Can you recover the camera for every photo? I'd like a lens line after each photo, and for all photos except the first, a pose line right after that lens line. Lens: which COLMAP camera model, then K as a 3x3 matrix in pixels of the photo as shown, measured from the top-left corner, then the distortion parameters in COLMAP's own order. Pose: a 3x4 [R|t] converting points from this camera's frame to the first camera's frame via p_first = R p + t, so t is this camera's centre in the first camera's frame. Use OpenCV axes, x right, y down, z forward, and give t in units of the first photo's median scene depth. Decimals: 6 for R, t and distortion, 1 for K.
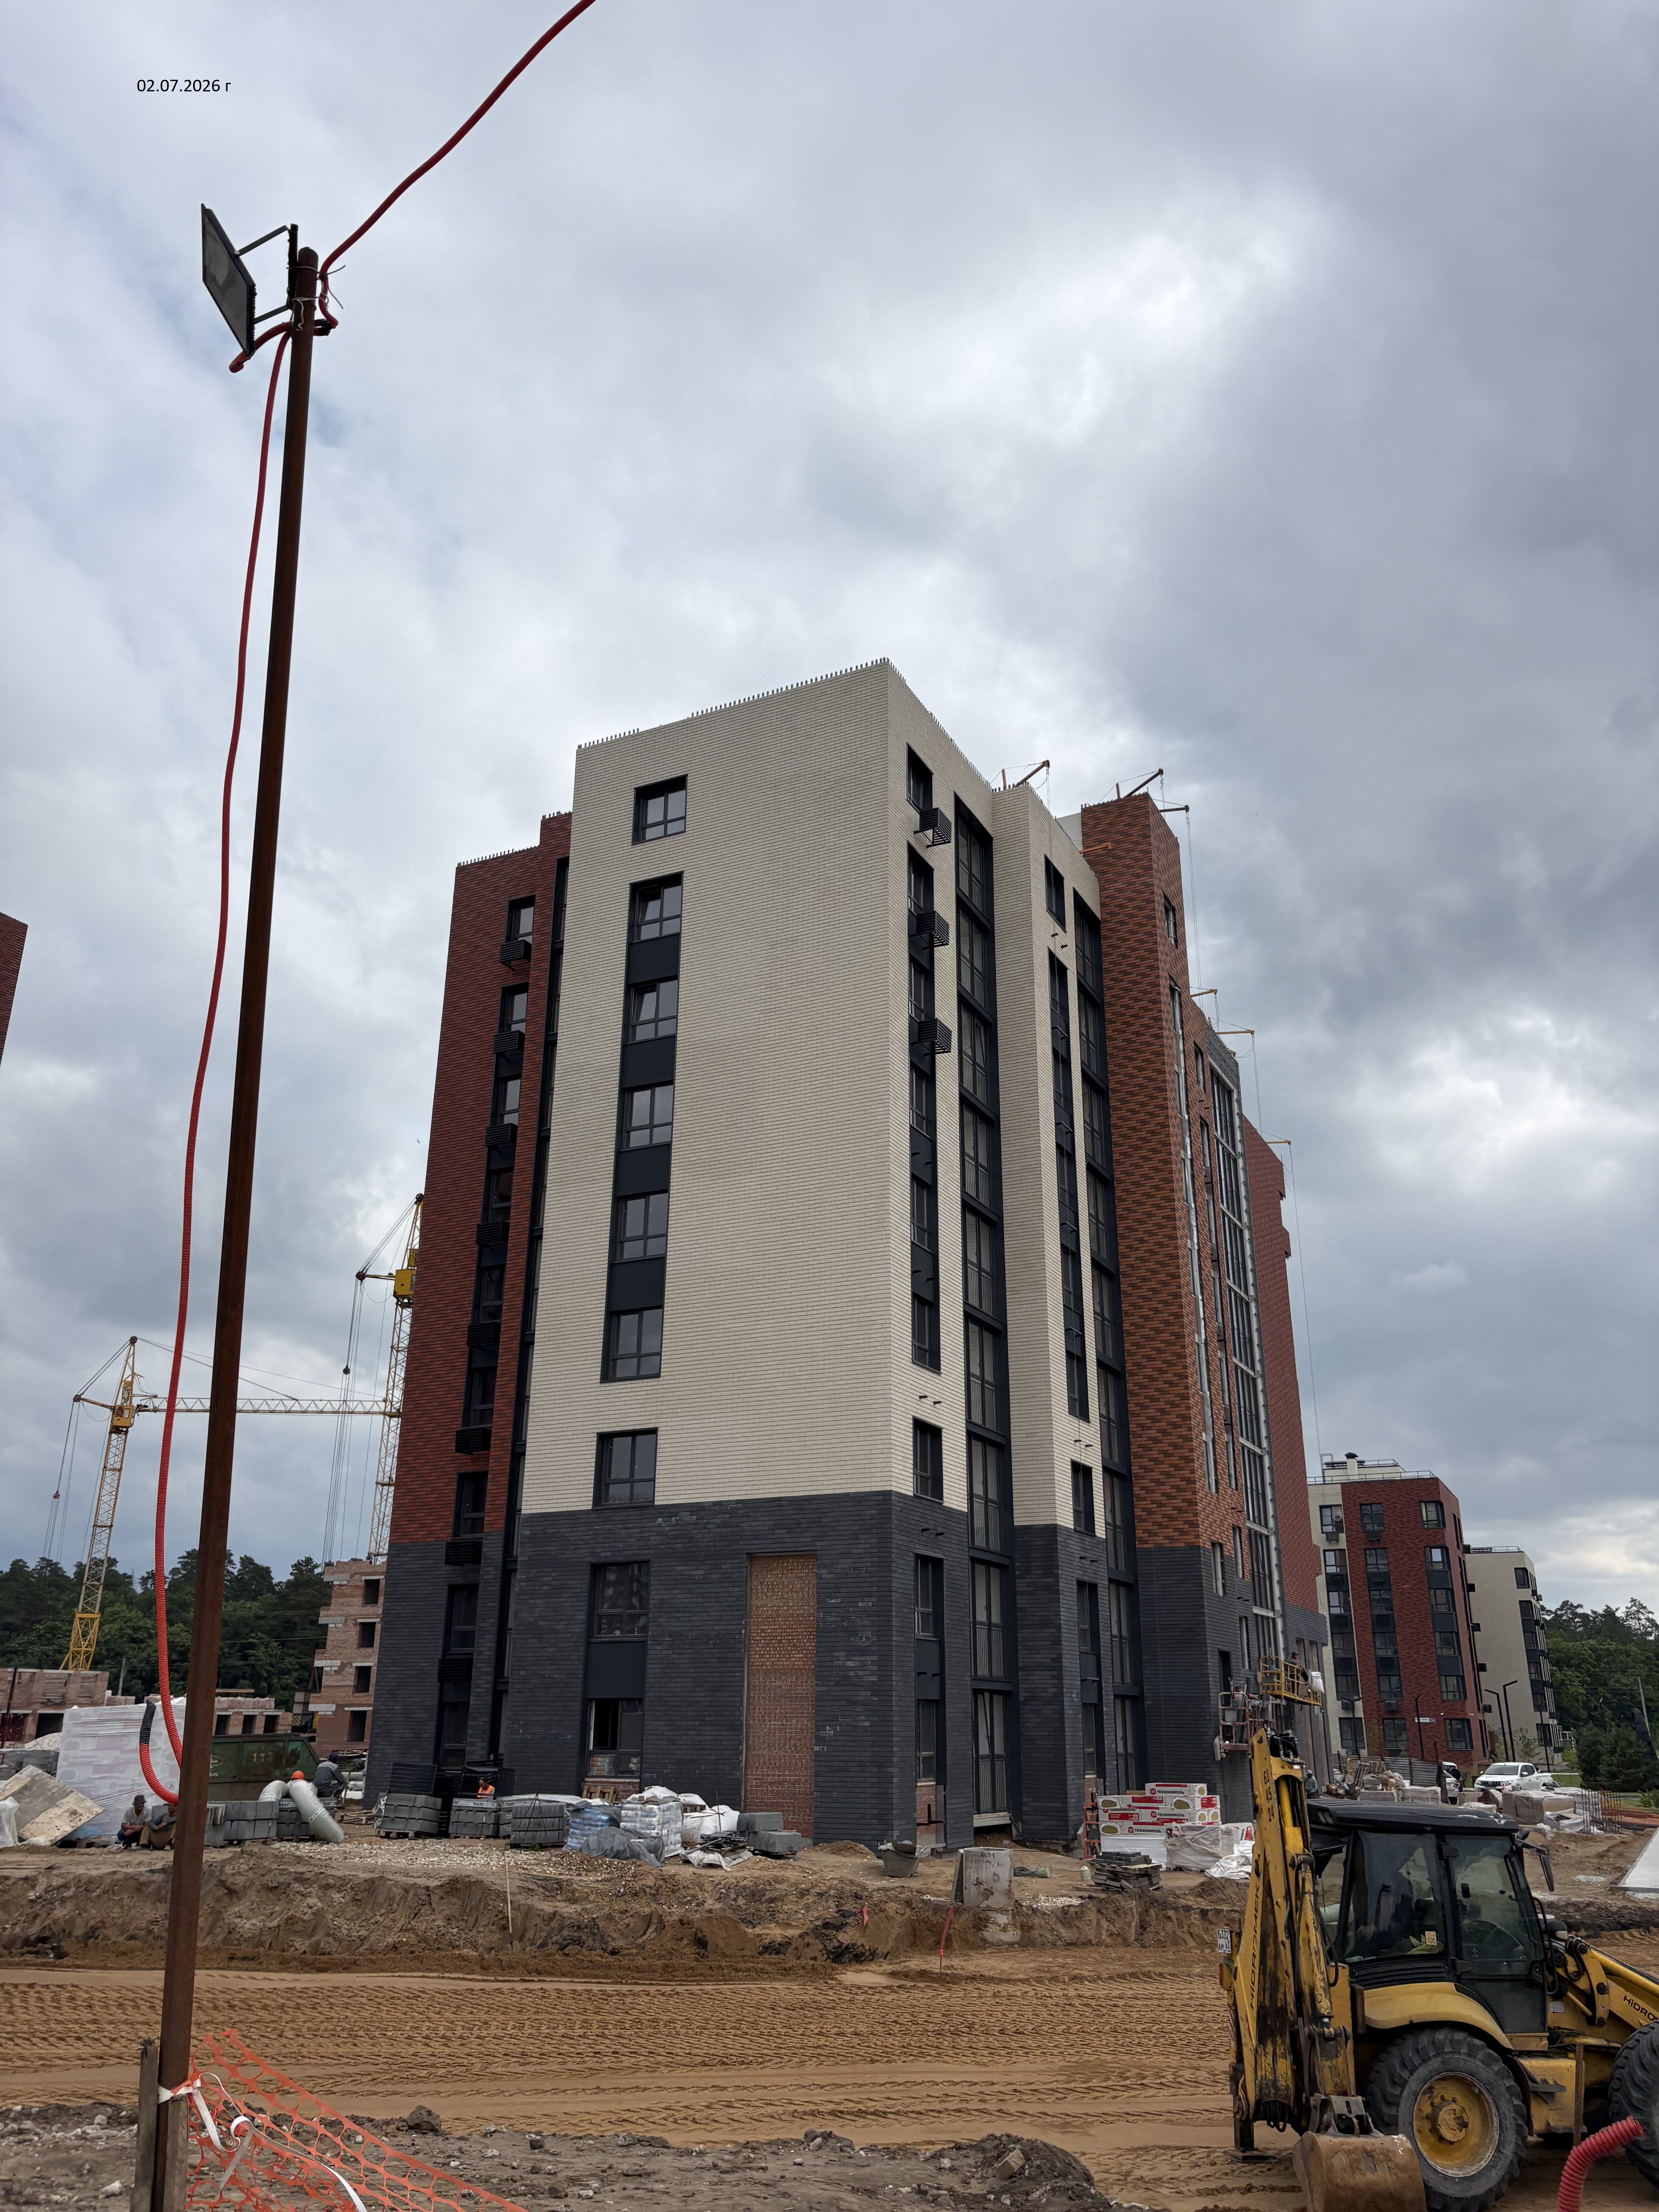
lens RADIAL K [[1677.0, 0, 836.7], [0, 1677.0, 1062.8], [0, 0, 1]] dist [0.105144, -0.326897]
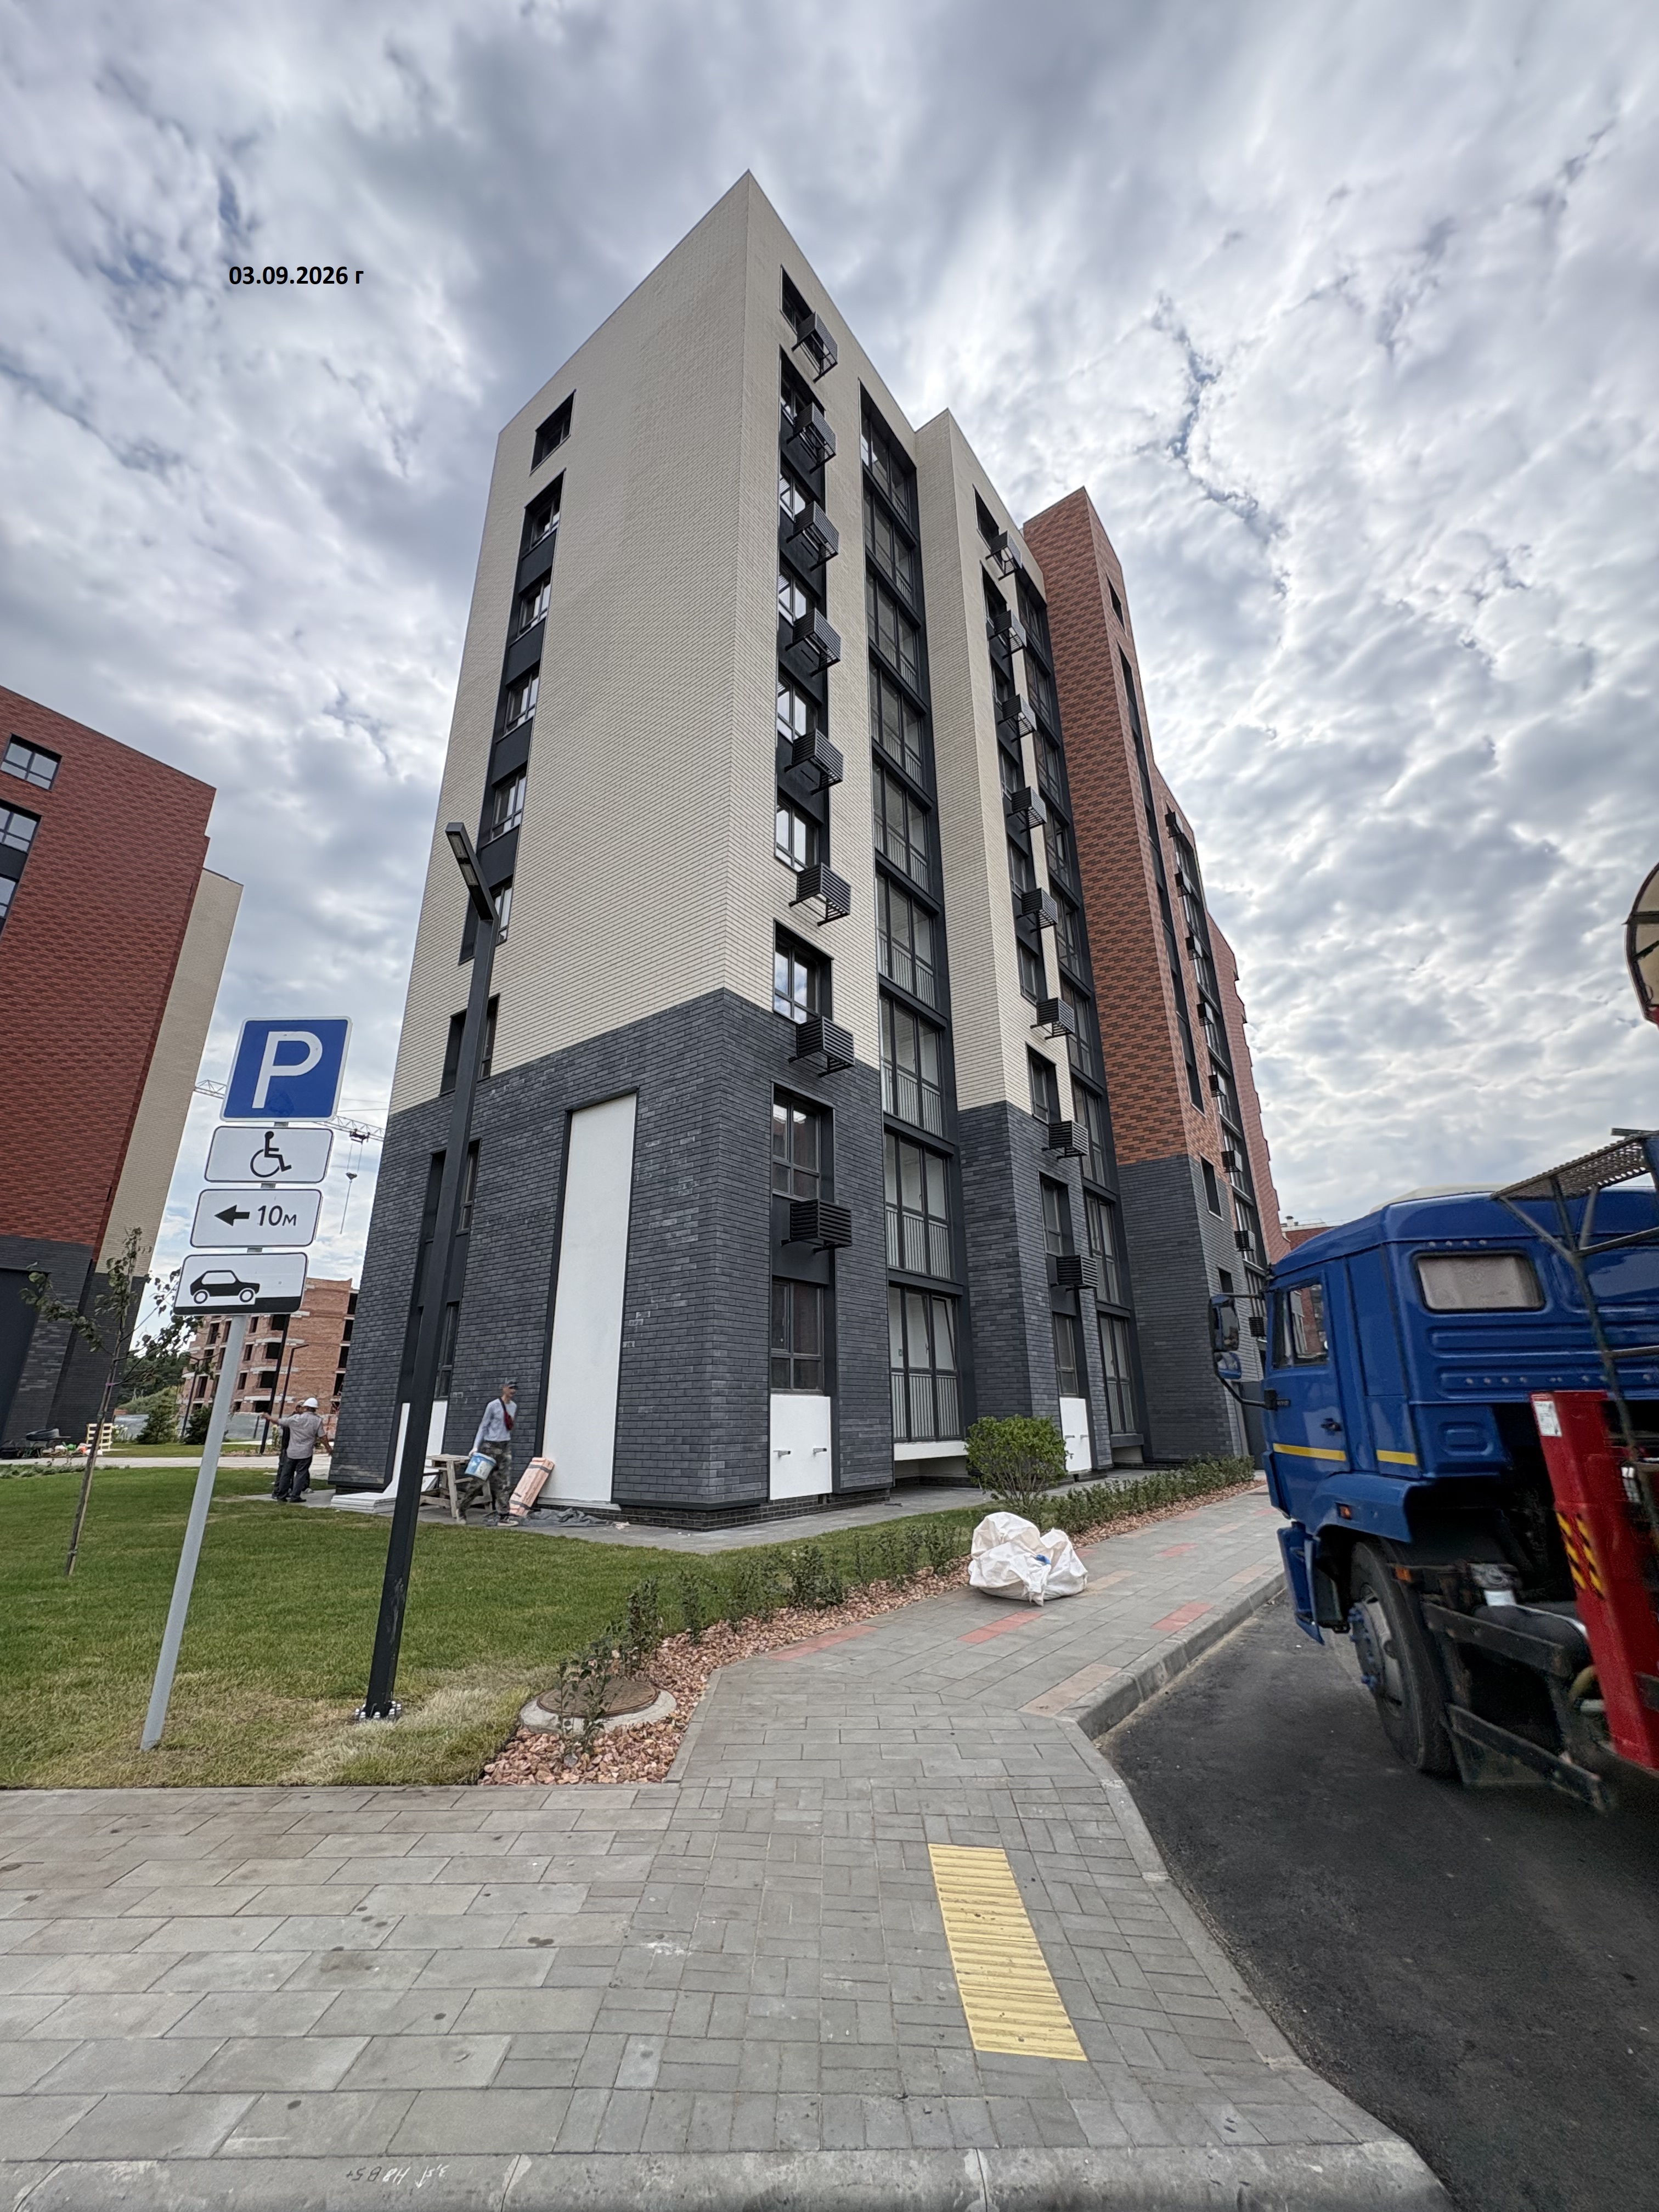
lens RADIAL K [[861.8, 0, 829.5], [0, 861.8, 1106.0], [0, 0, 1]] dist [0.006959, -0.008144]
pose [[0.983808, -0.075375, -0.162607, 0.115782], [0.079429, 0.996668, 0.018566, 0.266146], [0.160666, -0.031182, 0.986516, 0.577742]]
